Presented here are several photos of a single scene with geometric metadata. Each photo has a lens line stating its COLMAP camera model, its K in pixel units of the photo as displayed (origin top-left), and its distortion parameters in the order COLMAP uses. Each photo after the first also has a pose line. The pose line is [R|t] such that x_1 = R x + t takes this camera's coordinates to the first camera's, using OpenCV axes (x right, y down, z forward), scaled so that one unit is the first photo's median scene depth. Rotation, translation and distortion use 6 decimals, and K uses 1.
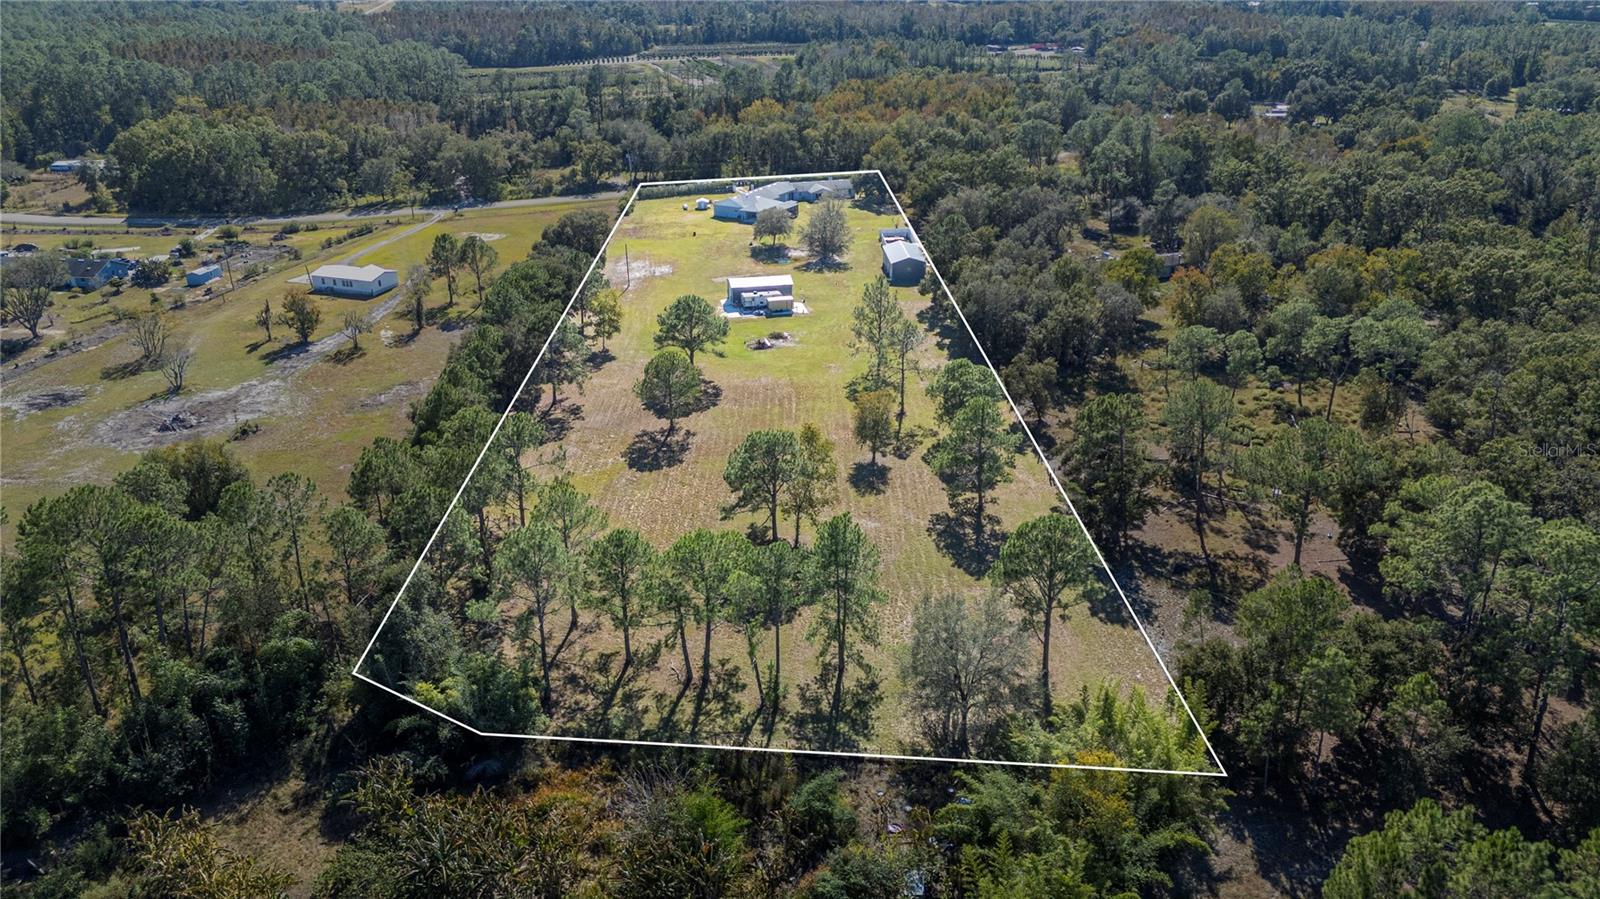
lens RADIAL K [[1159.9, 0, 795.3], [0, 1159.9, 450.1], [0, 0, 1]] dist [0.054430, -0.030595]
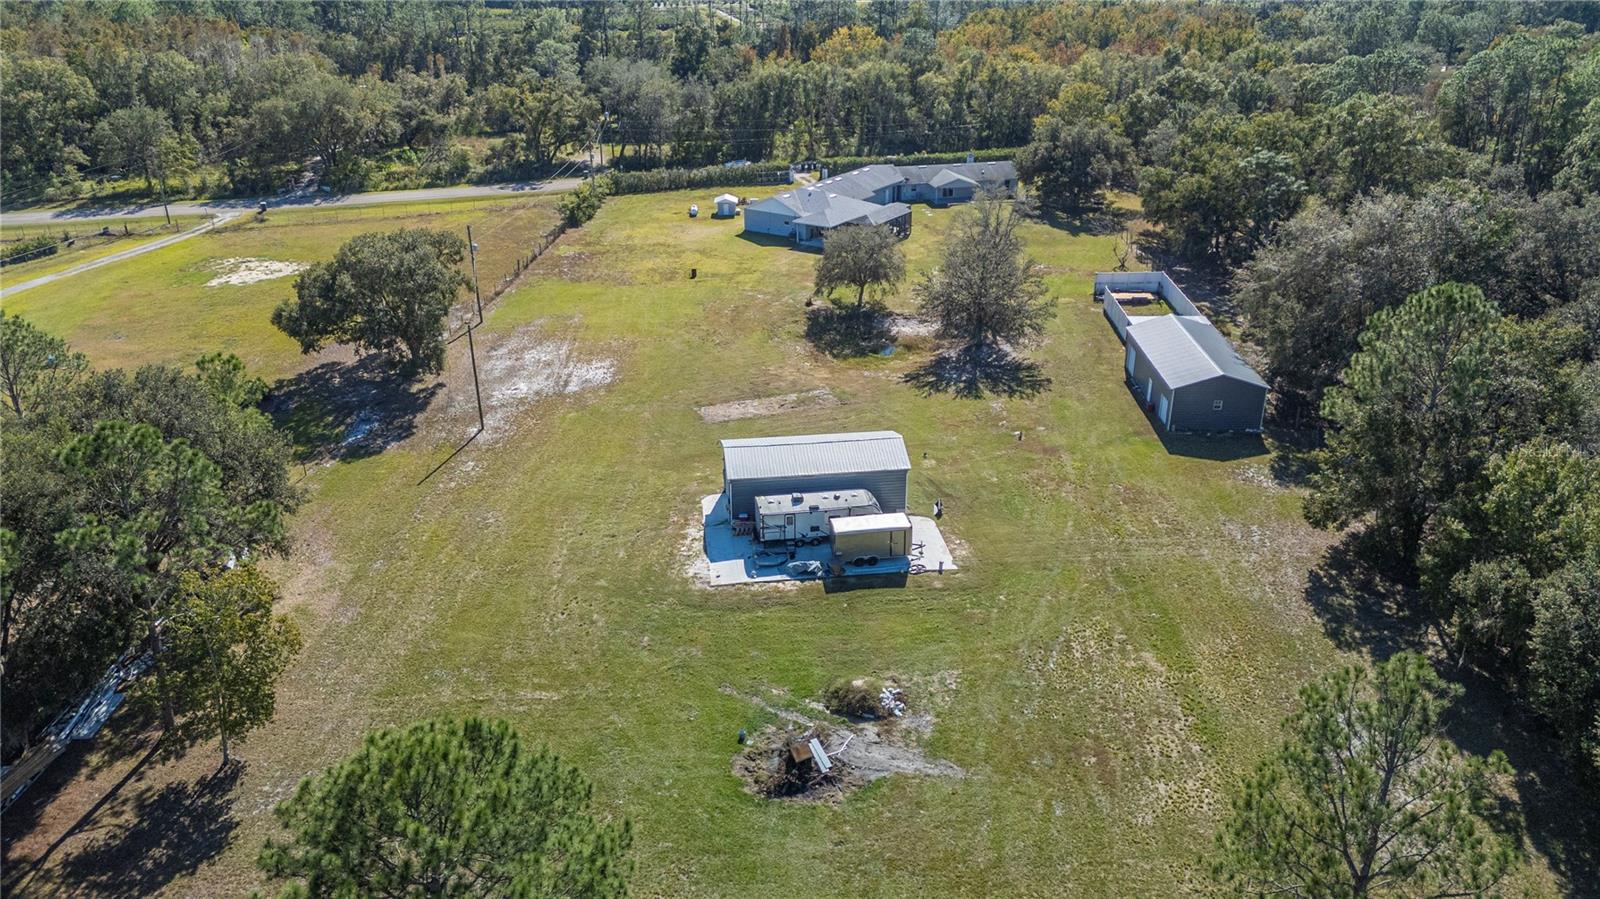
lens RADIAL K [[1159.9, 0, 802.5], [0, 1159.9, 448.6], [0, 0, 1]] dist [0.054430, -0.030595]
pose [[0.997368, 0.031143, -0.065484, -0.008136], [-0.030150, 0.999416, 0.016100, -0.111427], [0.065947, -0.014084, 0.997724, 0.477380]]
